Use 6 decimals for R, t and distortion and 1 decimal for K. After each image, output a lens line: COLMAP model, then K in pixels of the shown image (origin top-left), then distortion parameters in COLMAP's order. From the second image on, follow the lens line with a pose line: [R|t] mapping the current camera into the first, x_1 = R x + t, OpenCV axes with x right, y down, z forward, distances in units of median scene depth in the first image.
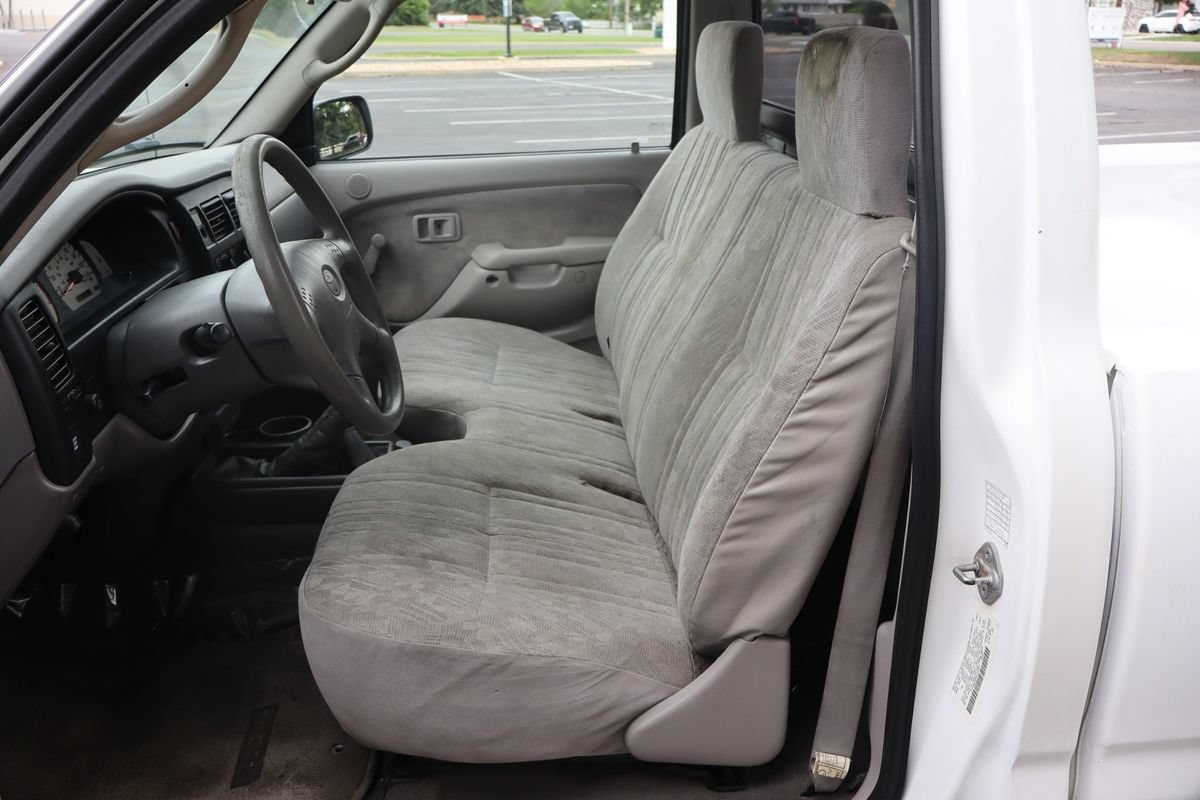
lens RADIAL K [[988.6, 0, 600.0], [0, 988.6, 400.0], [0, 0, 1]] dist [0.013298, -0.005435]
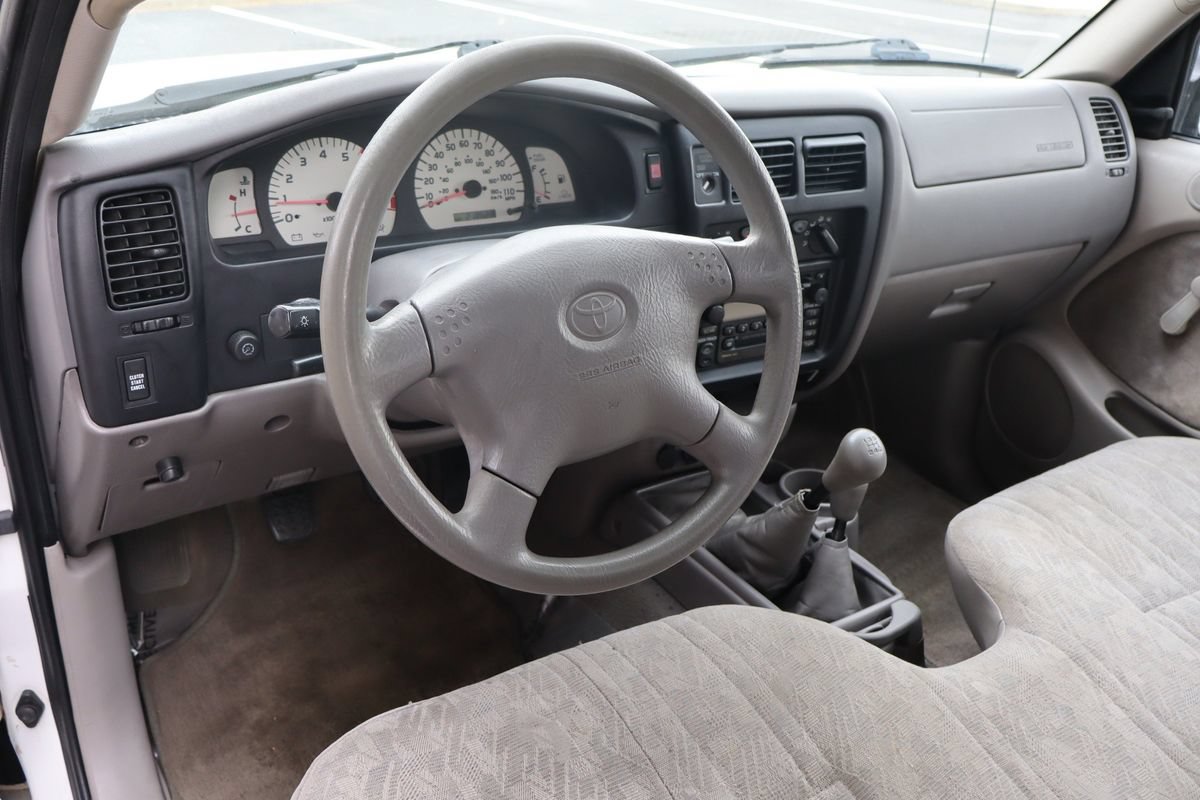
lens RADIAL K [[1084.5, 0, 599.1], [0, 1084.5, 381.8], [0, 0, 1]] dist [0.006603, 0.001947]
pose [[0.478213, 0.401592, -0.781048, 0.194001], [-0.373200, 0.897962, 0.233206, -0.188553], [0.795005, 0.179966, 0.579292, 0.528070]]
